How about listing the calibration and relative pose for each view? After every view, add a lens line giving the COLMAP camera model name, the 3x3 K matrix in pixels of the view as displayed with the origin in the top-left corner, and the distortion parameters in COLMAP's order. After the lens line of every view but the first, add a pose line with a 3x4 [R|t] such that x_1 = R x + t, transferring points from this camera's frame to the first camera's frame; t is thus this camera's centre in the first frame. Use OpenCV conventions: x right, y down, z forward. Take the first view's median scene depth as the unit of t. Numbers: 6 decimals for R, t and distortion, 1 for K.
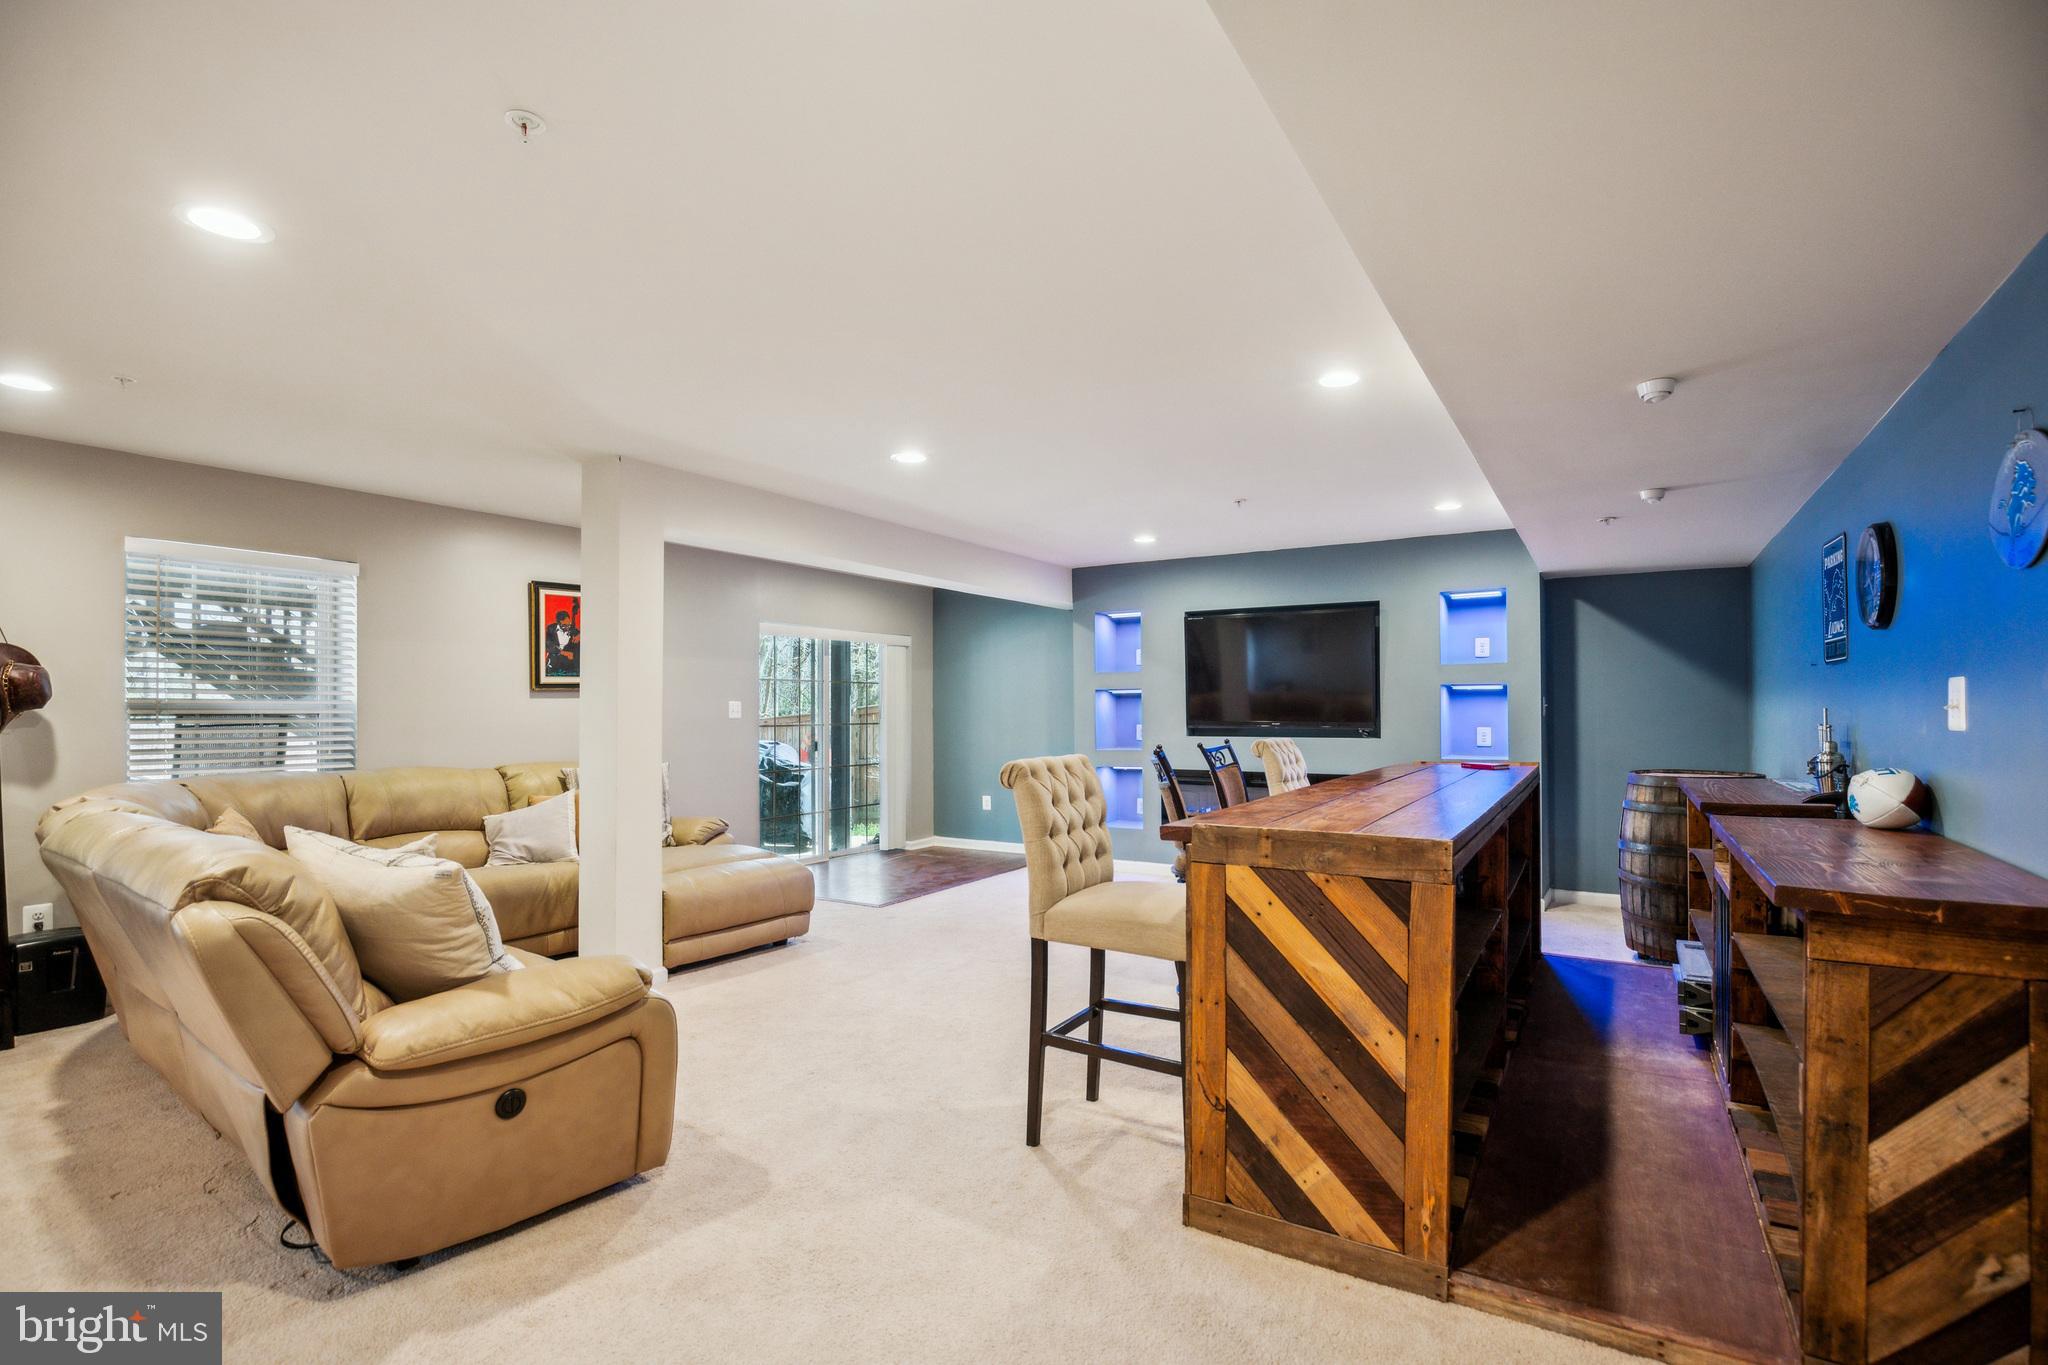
lens RADIAL K [[943.4, 0, 1038.7], [0, 943.4, 696.8], [0, 0, 1]] dist [-0.024474, 0.000317]
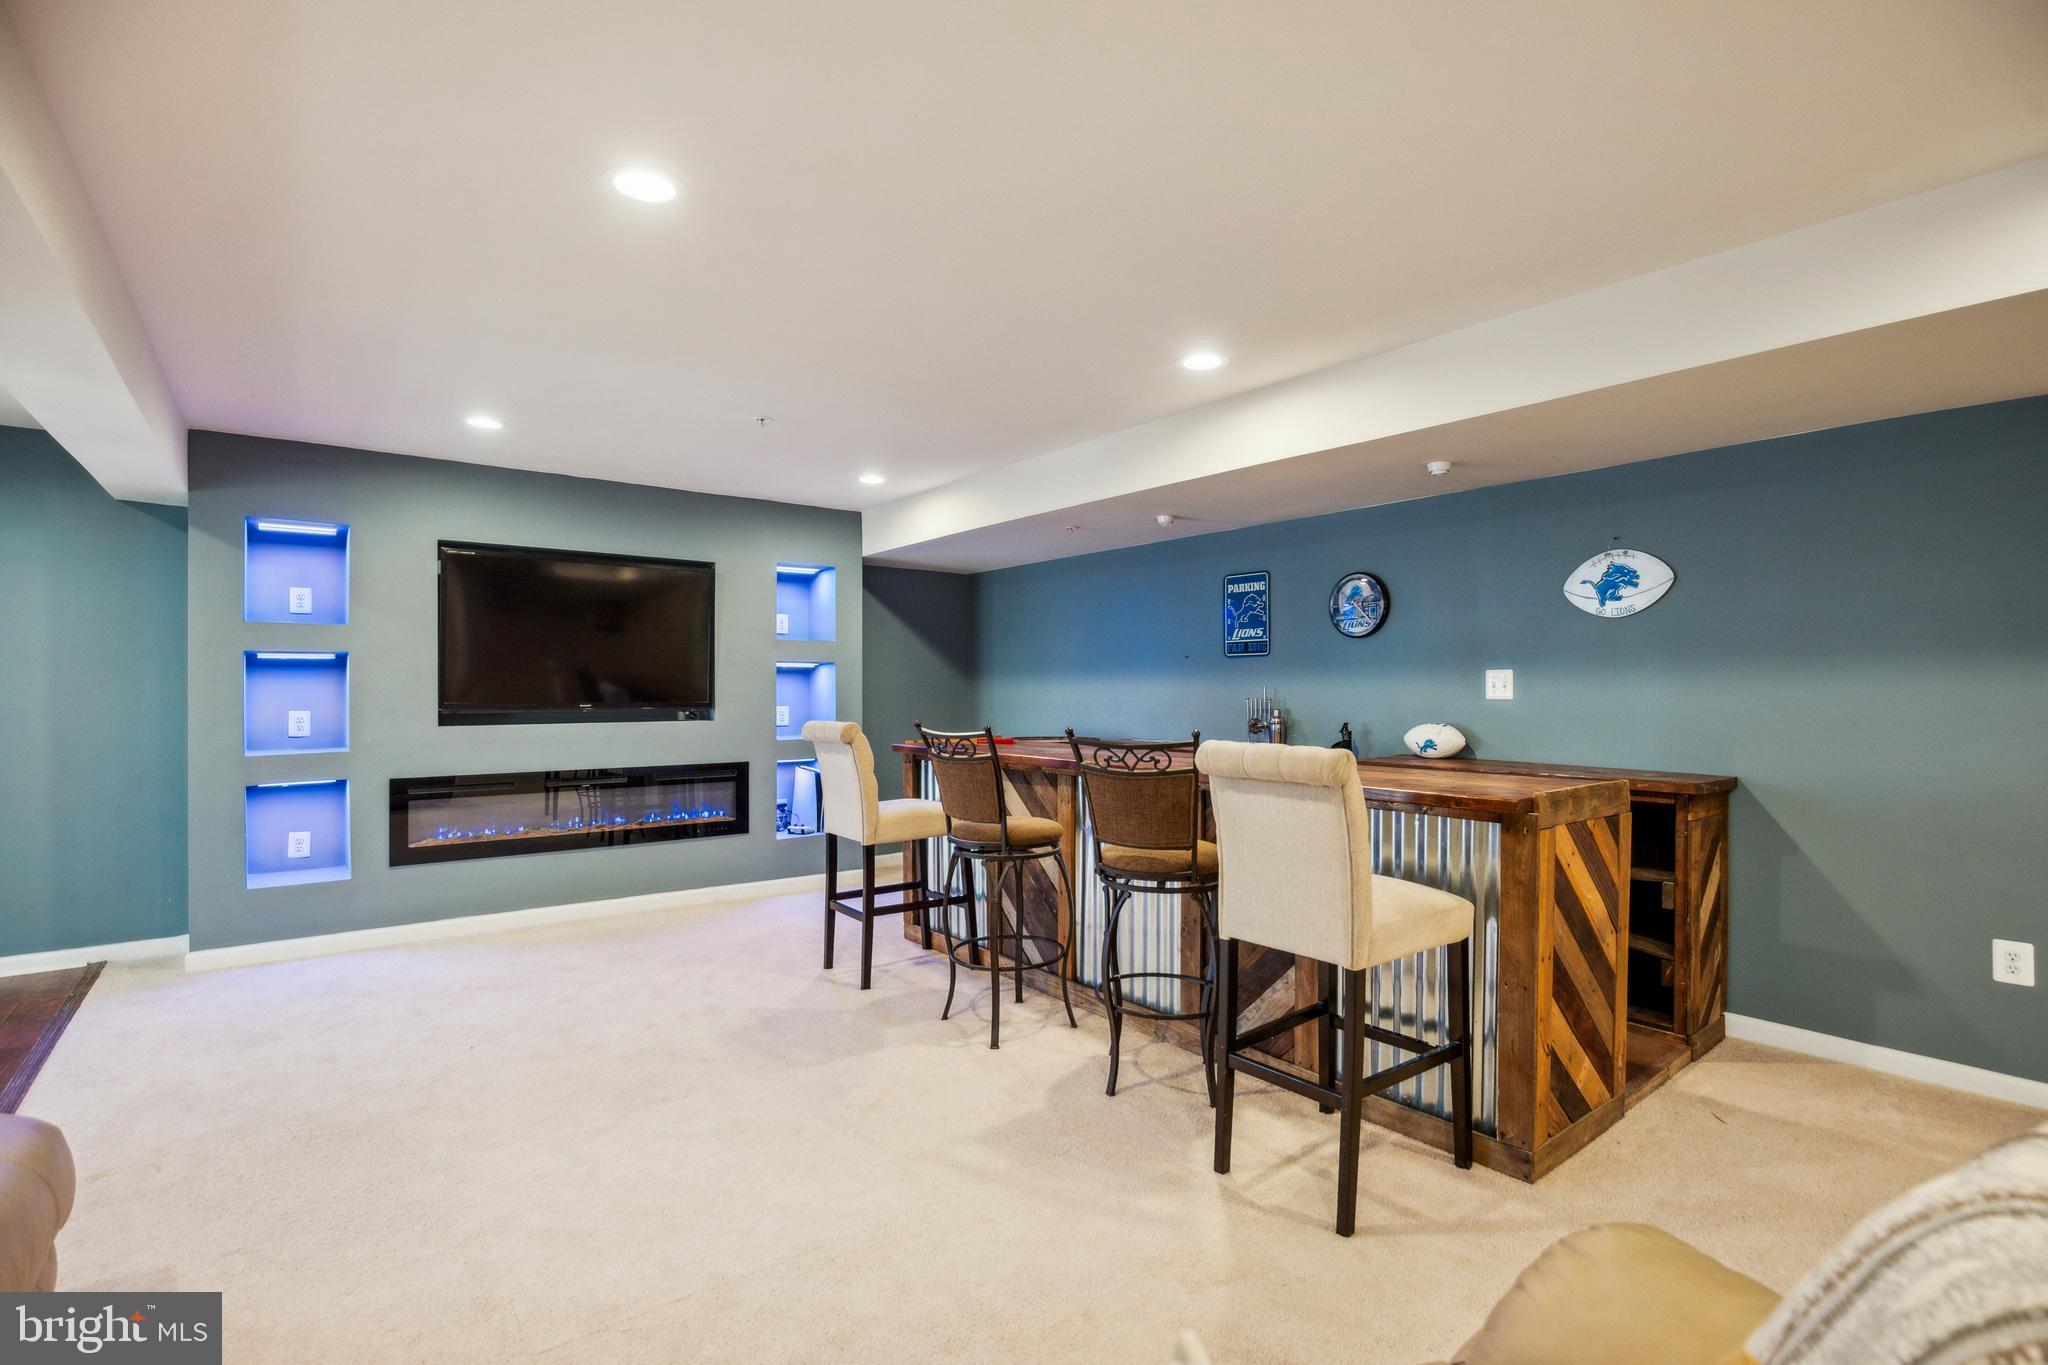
lens RADIAL K [[943.4, 0, 1029.2], [0, 943.4, 682.4], [0, 0, 1]] dist [-0.024474, 0.000317]
pose [[0.345618, 0.009685, 0.938325, -0.359193], [-0.014052, 0.999888, -0.005145, 0.009462], [-0.938270, -0.011408, 0.345716, 0.419907]]
